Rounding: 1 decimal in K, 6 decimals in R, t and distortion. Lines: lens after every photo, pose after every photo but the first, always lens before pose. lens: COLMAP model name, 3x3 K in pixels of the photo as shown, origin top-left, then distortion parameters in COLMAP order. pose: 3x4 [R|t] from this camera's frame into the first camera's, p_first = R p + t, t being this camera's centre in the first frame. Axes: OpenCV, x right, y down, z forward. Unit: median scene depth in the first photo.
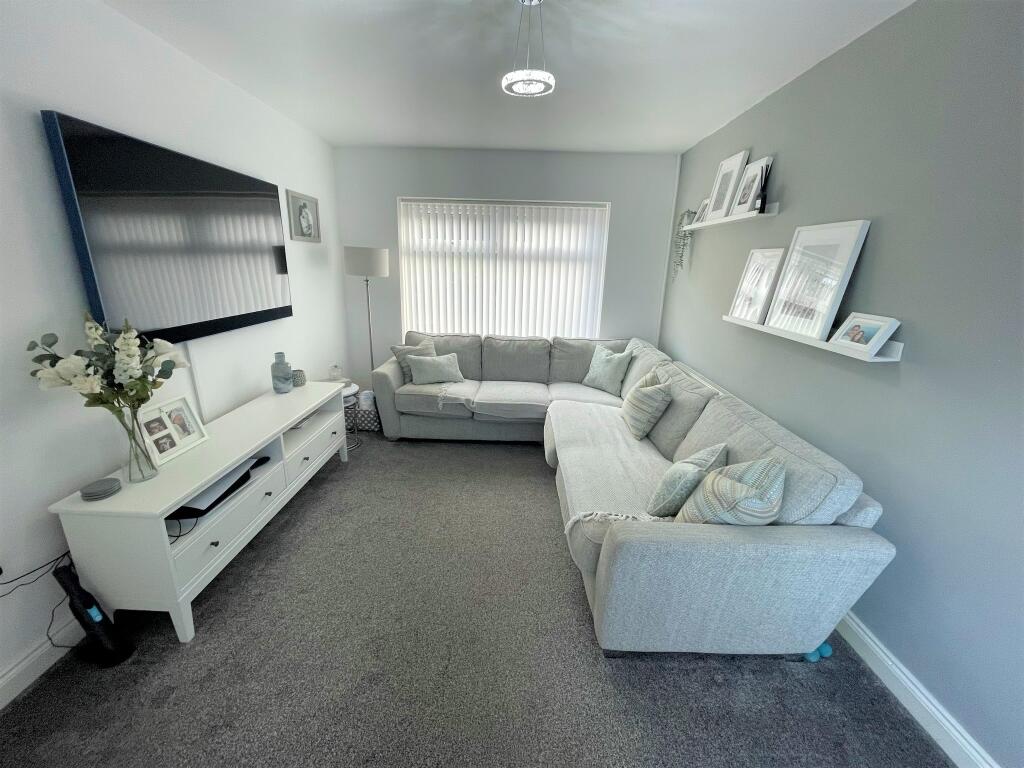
lens RADIAL K [[412.1, 0, 512.8], [0, 412.1, 379.1], [0, 0, 1]] dist [-0.002377, -0.000267]
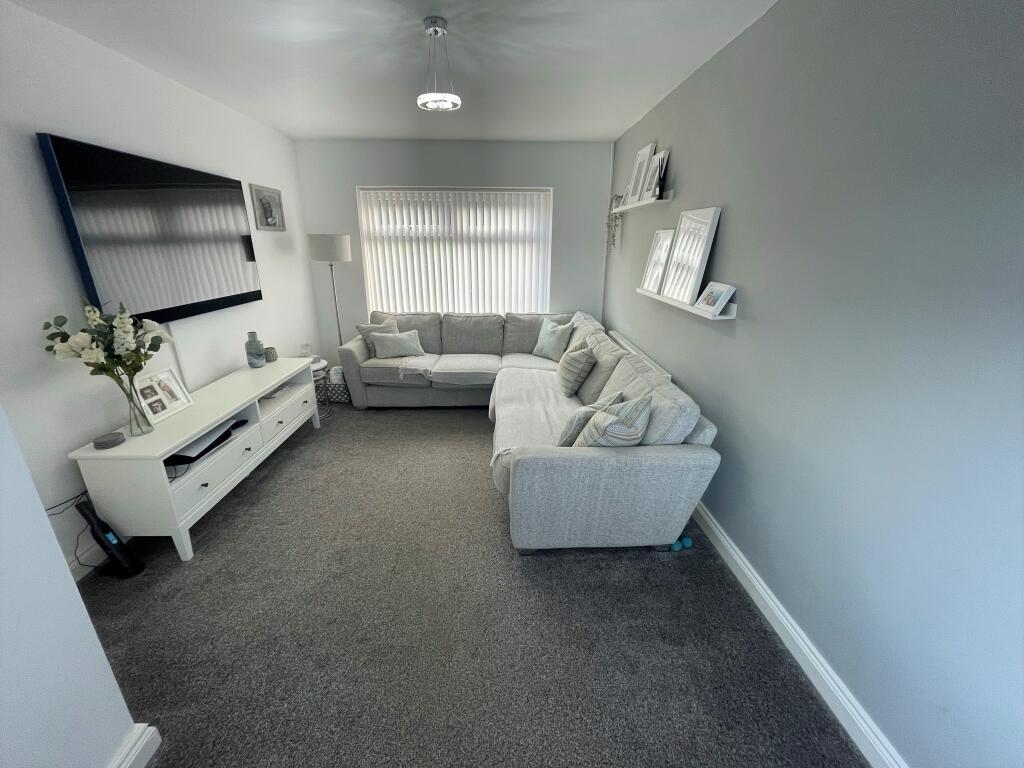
lens RADIAL K [[412.1, 0, 511.9], [0, 412.1, 378.7], [0, 0, 1]] dist [-0.002377, -0.000267]
pose [[0.998880, -0.034953, 0.031885, 0.113823], [0.033511, 0.998438, 0.044701, 0.039358], [-0.033398, -0.043582, 0.998491, -0.169571]]
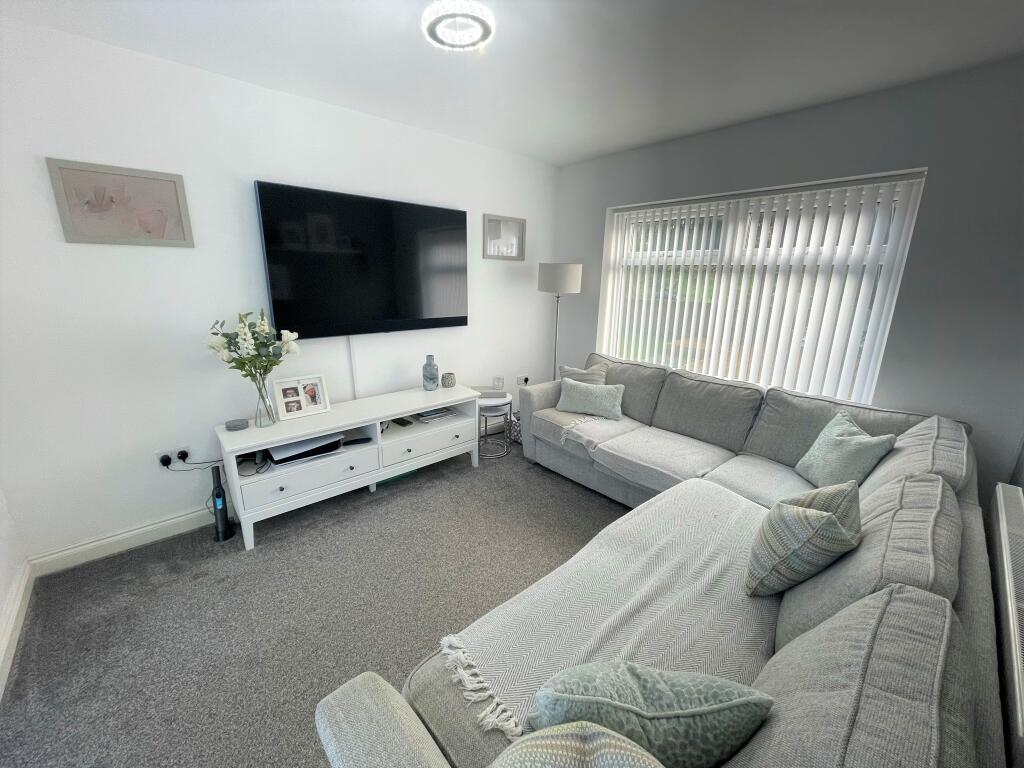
lens RADIAL K [[412.1, 0, 513.3], [0, 412.1, 378.6], [0, 0, 1]] dist [-0.002377, -0.000267]
pose [[0.681940, 0.161742, -0.713300, 0.448522], [-0.195985, 0.979988, 0.034845, -0.090826], [0.704661, 0.116034, 0.699992, 0.384883]]
